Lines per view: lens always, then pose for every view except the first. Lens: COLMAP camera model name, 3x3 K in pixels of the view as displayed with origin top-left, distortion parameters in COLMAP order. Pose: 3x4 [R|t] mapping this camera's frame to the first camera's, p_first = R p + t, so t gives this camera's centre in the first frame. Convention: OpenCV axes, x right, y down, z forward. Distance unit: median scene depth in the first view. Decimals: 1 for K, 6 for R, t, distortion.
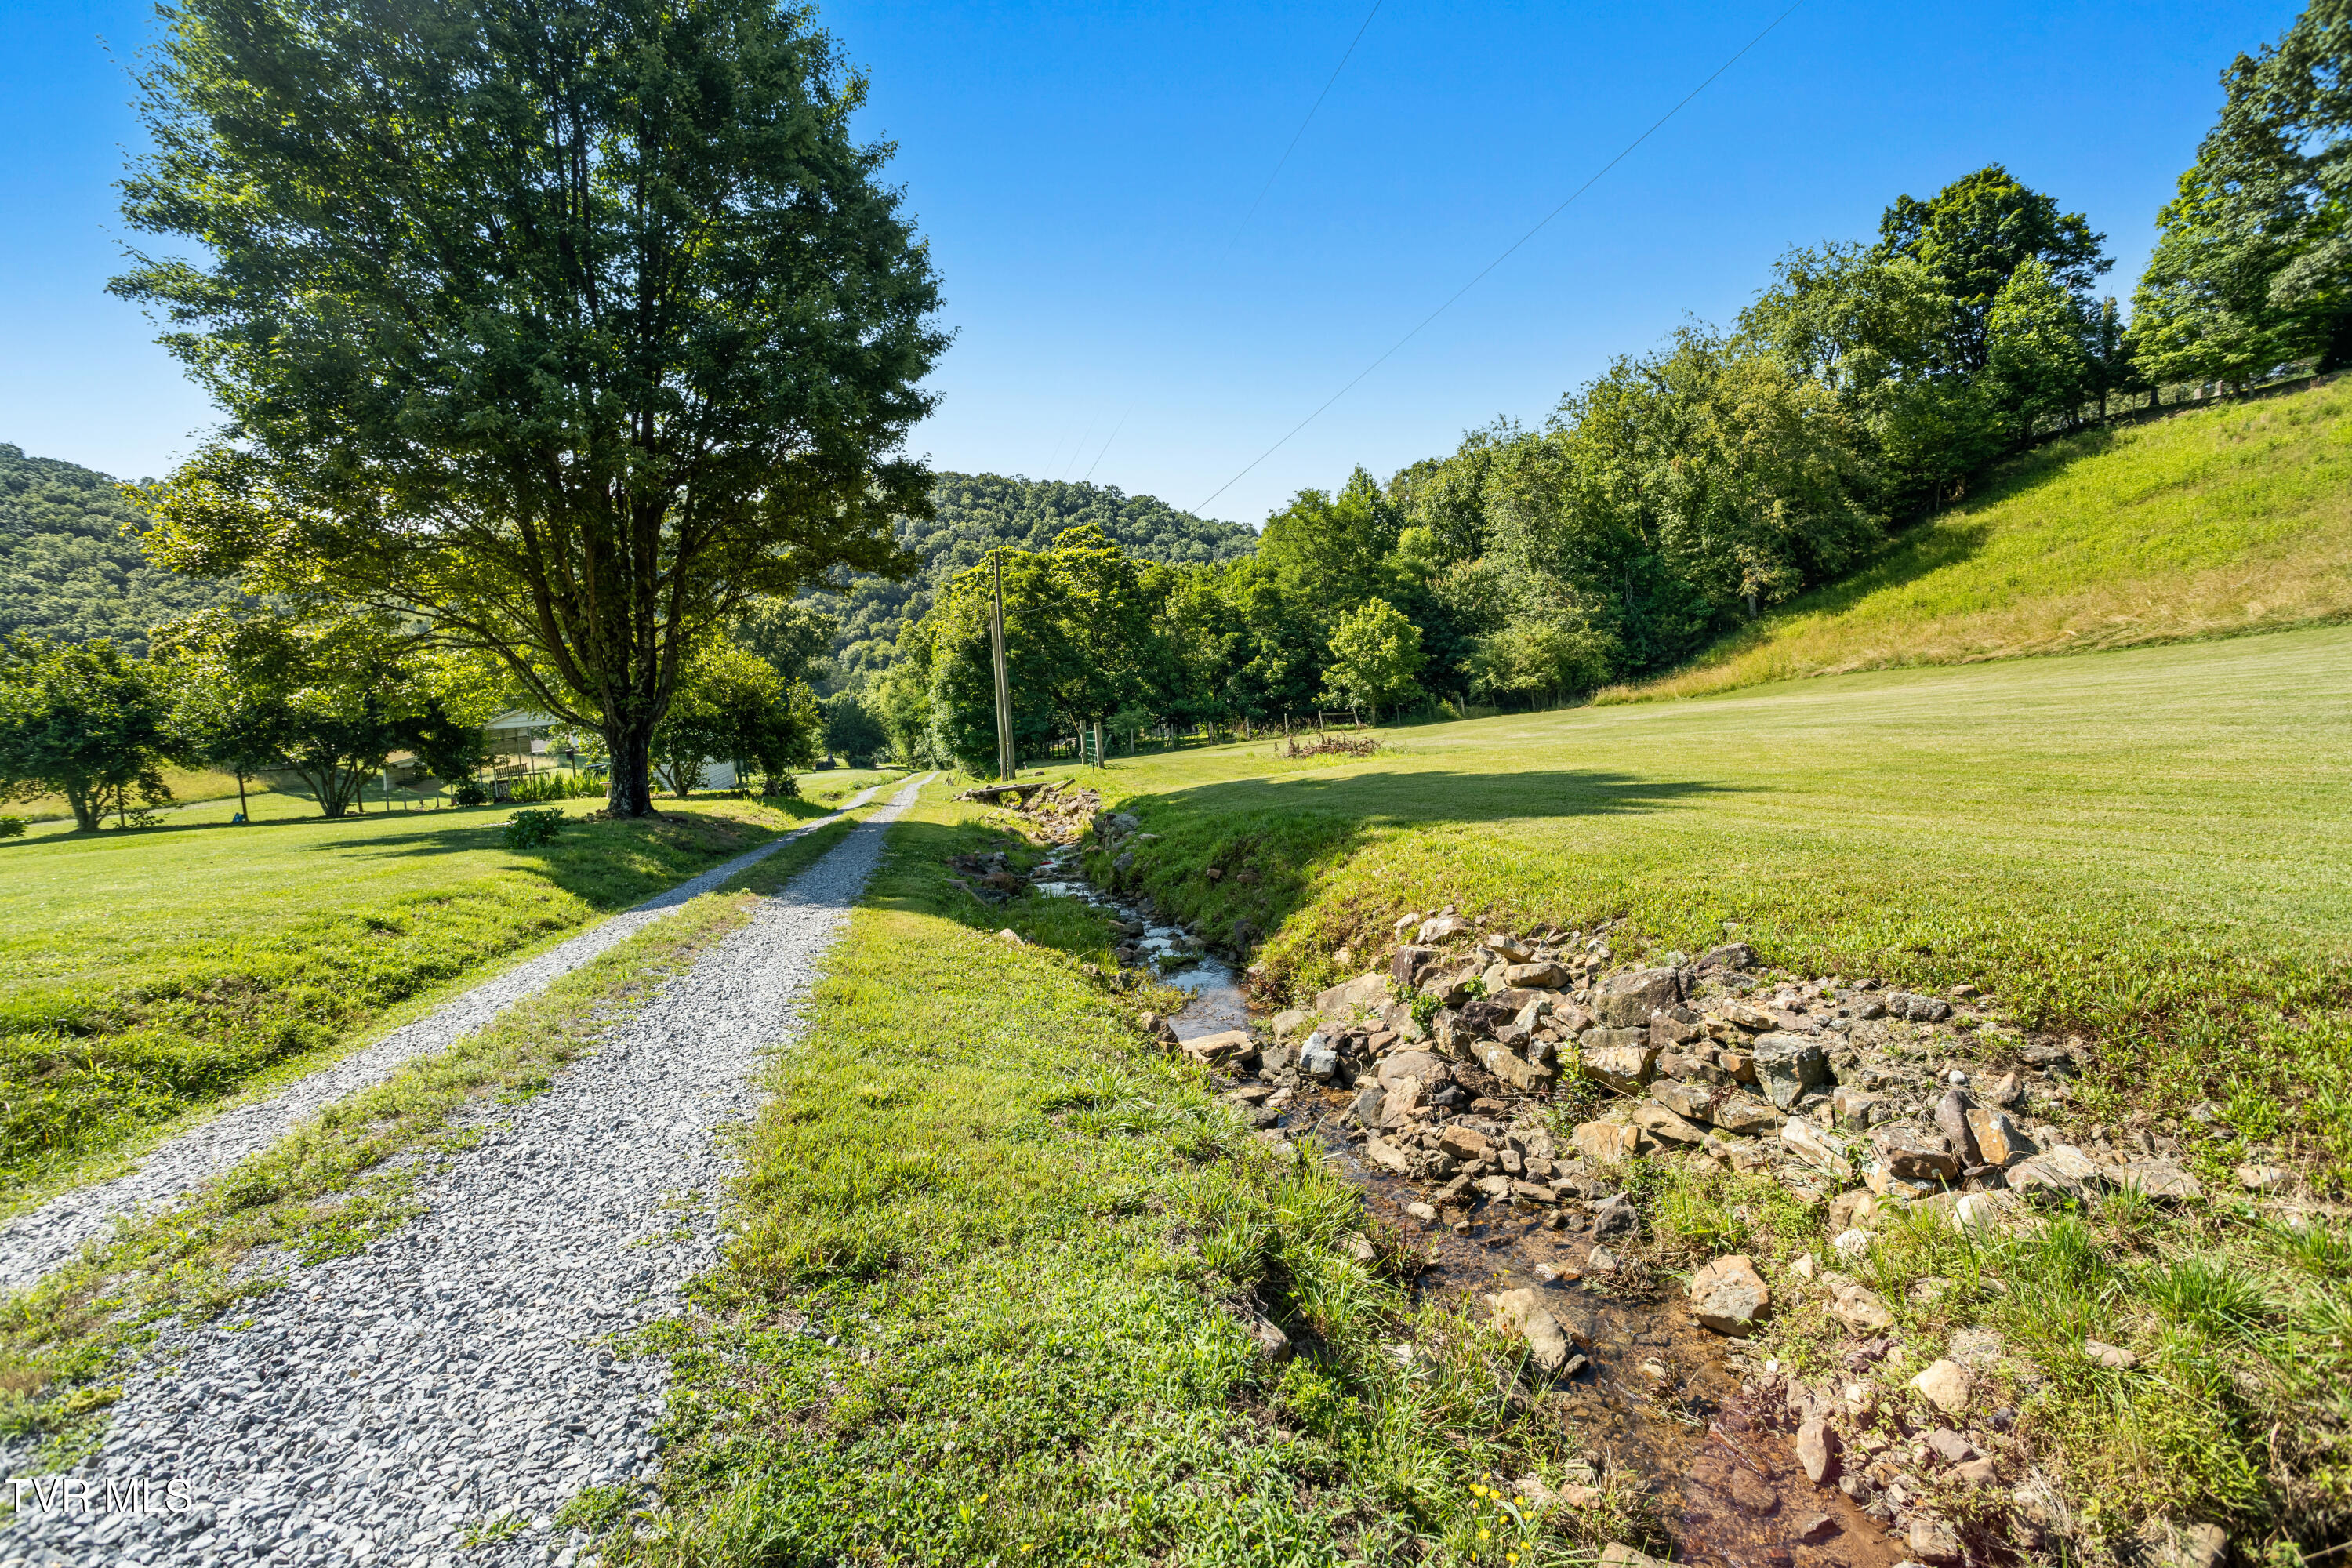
lens RADIAL K [[1125.7, 0, 1174.6], [0, 1125.7, 755.6], [0, 0, 1]] dist [-0.026468, 0.017368]
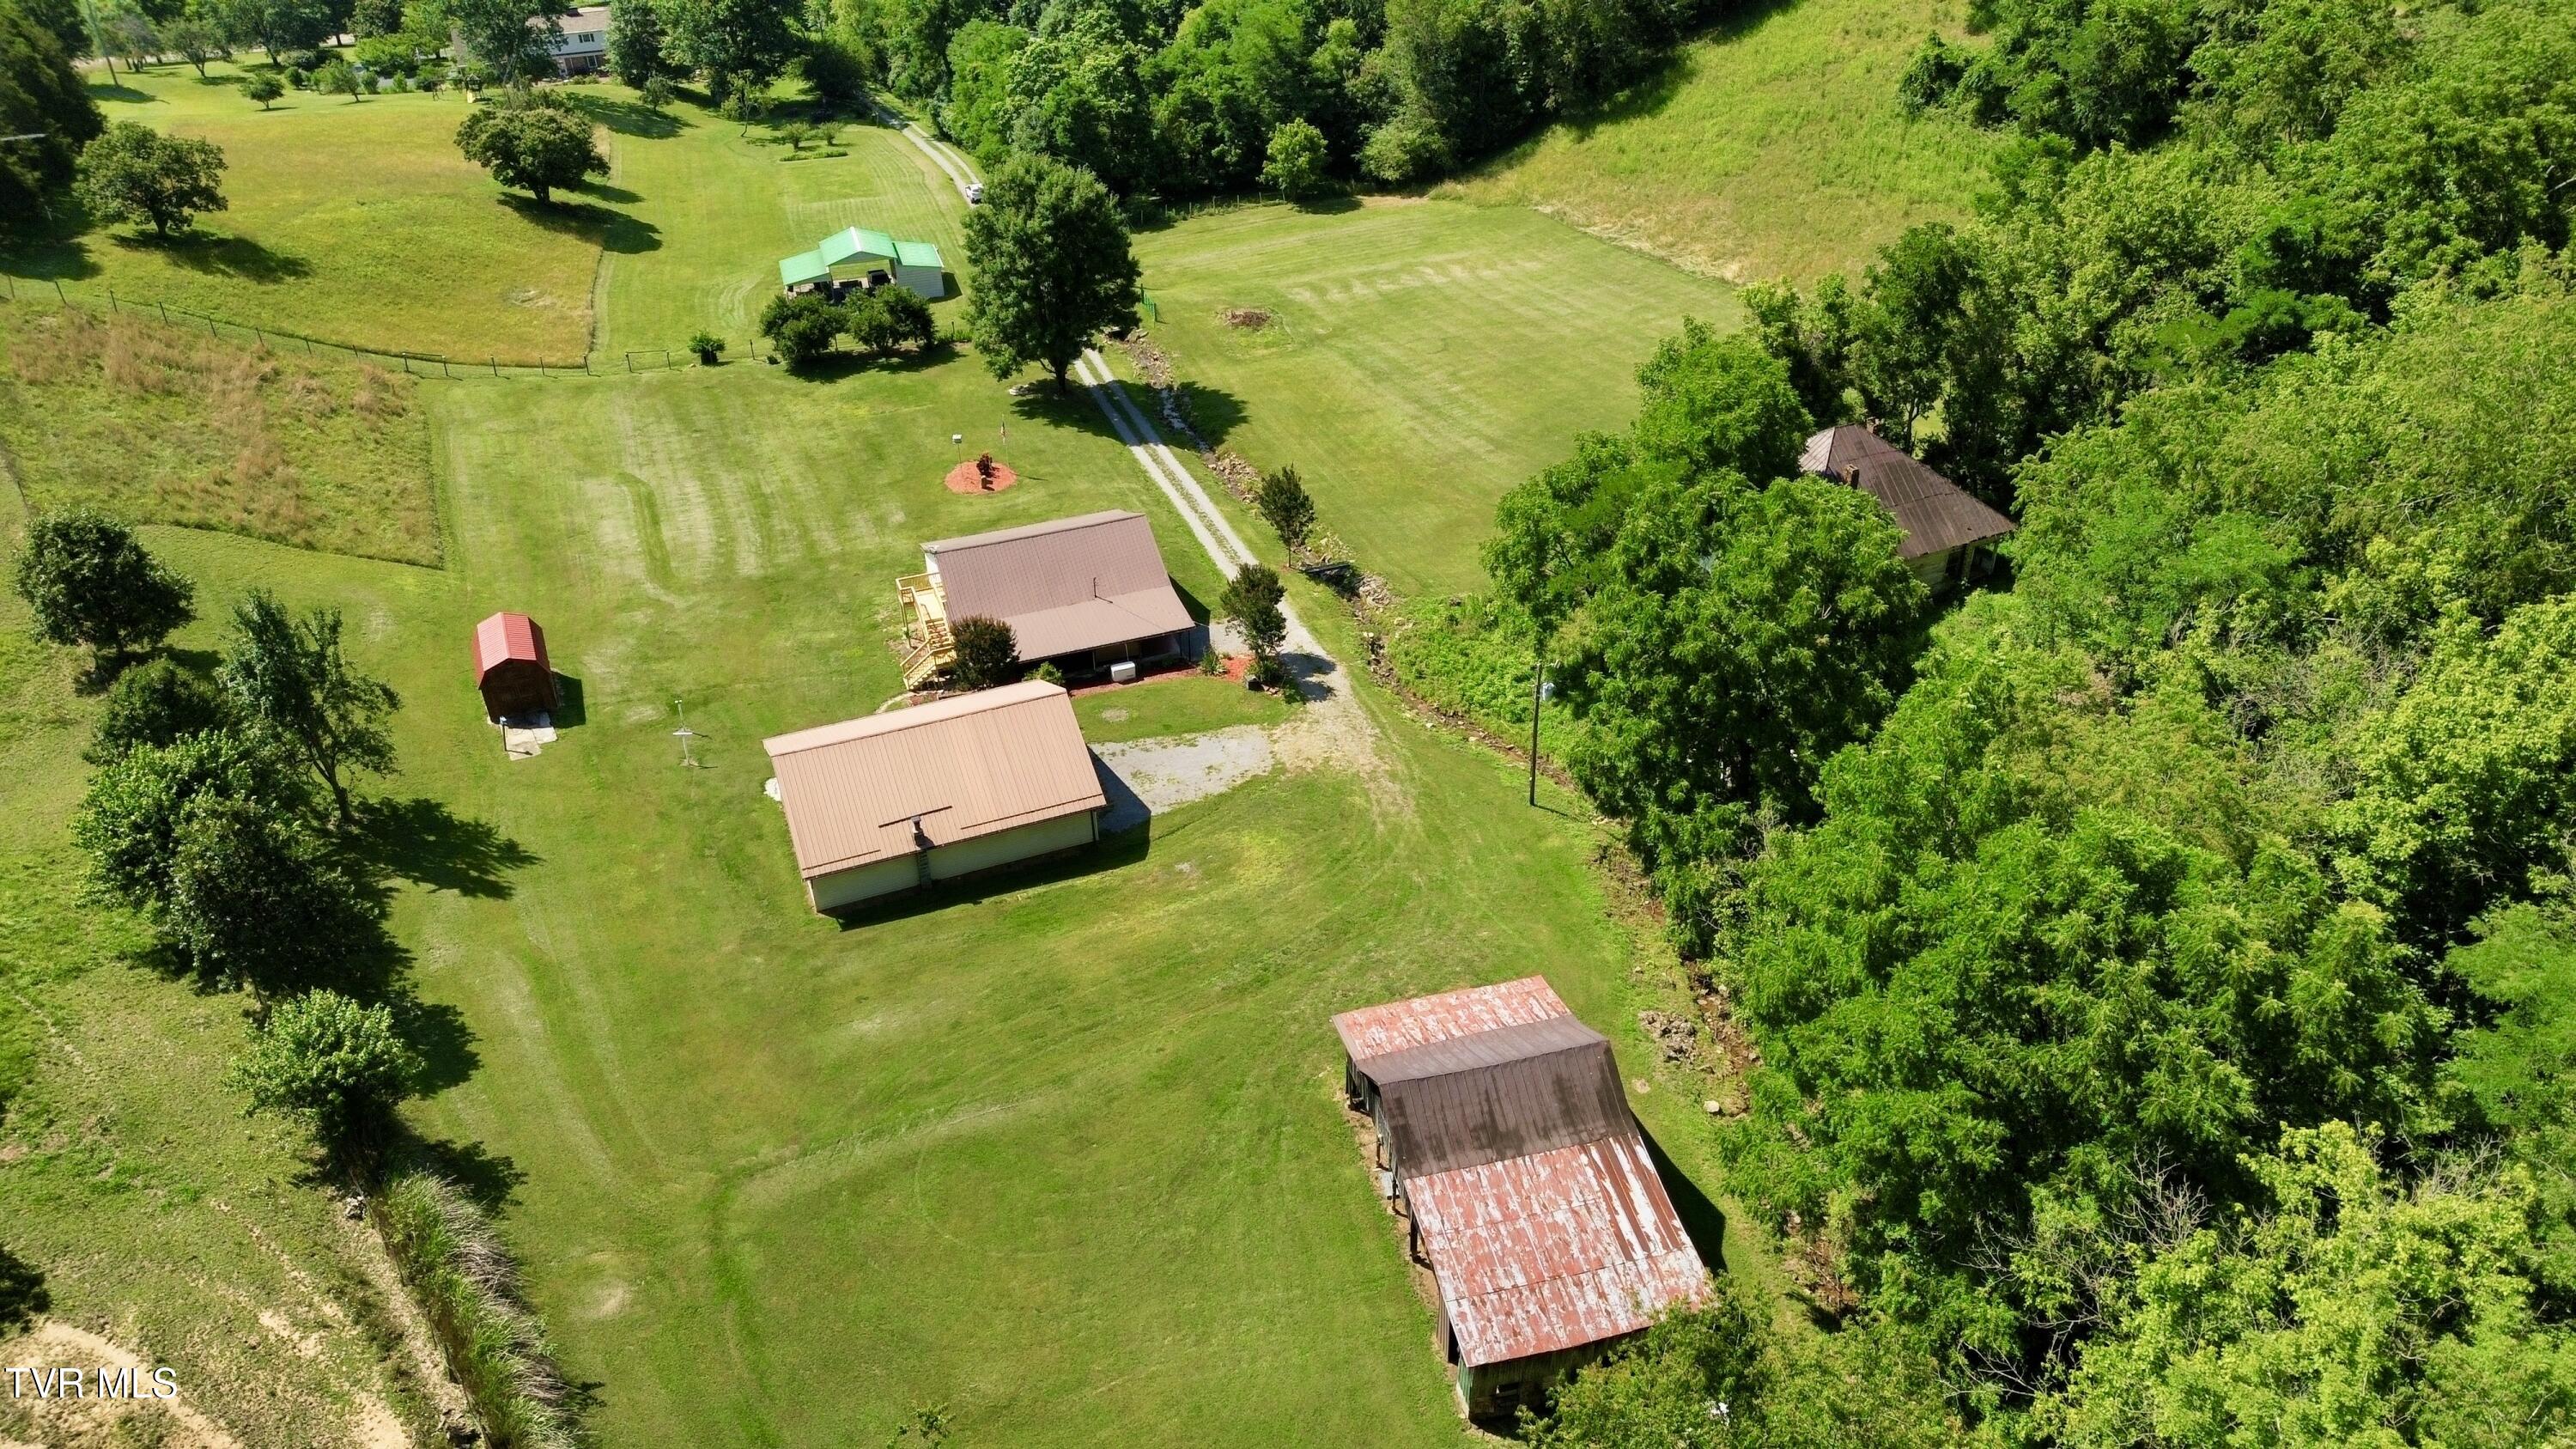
lens RADIAL K [[1799.3, 0, 1302.7], [0, 1799.3, 737.4], [0, 0, 1]] dist [0.064519, -0.056826]
pose [[0.992839, -0.013545, 0.118692, -0.115690], [-0.045954, 0.873799, 0.484112, -0.568862], [-0.110270, -0.486099, 0.866919, -1.482015]]
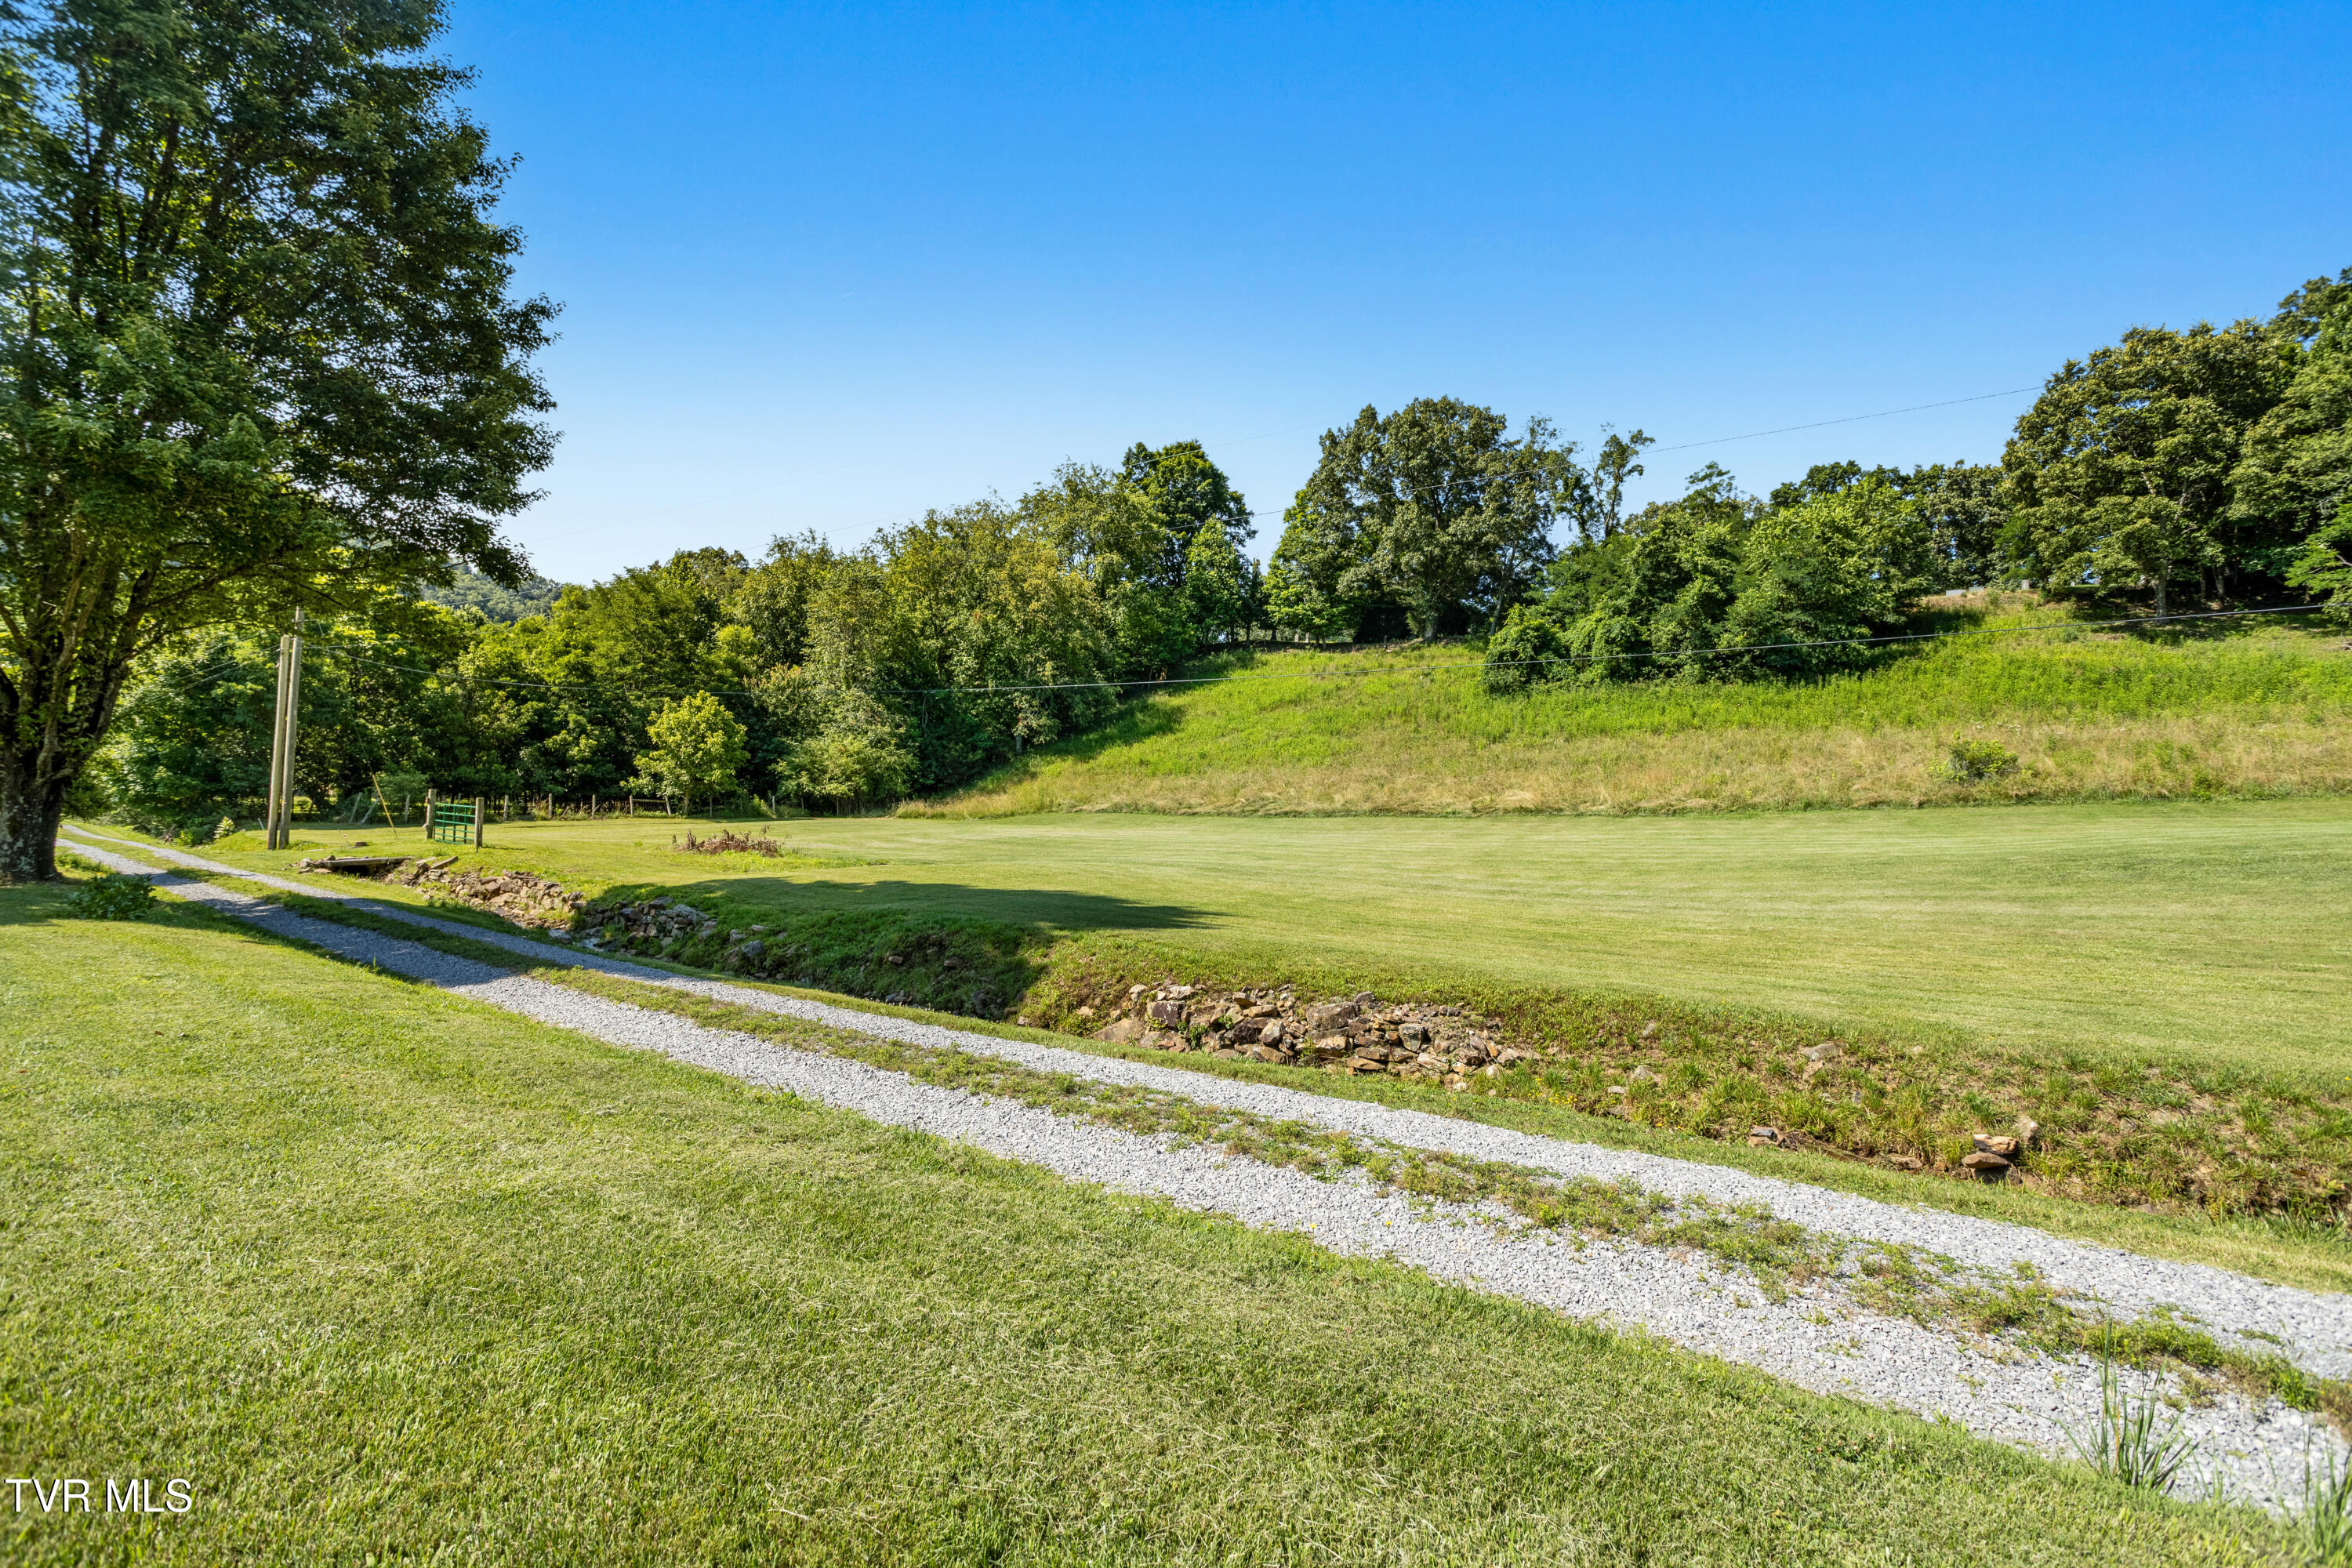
lens RADIAL K [[1125.7, 0, 1171.0], [0, 1125.7, 775.7], [0, 0, 1]] dist [-0.026468, 0.017368]
pose [[0.781630, 0.113057, 0.613411, -0.095856], [-0.072028, 0.993217, -0.091277, -0.002656], [-0.619569, 0.027162, 0.784472, -0.043891]]
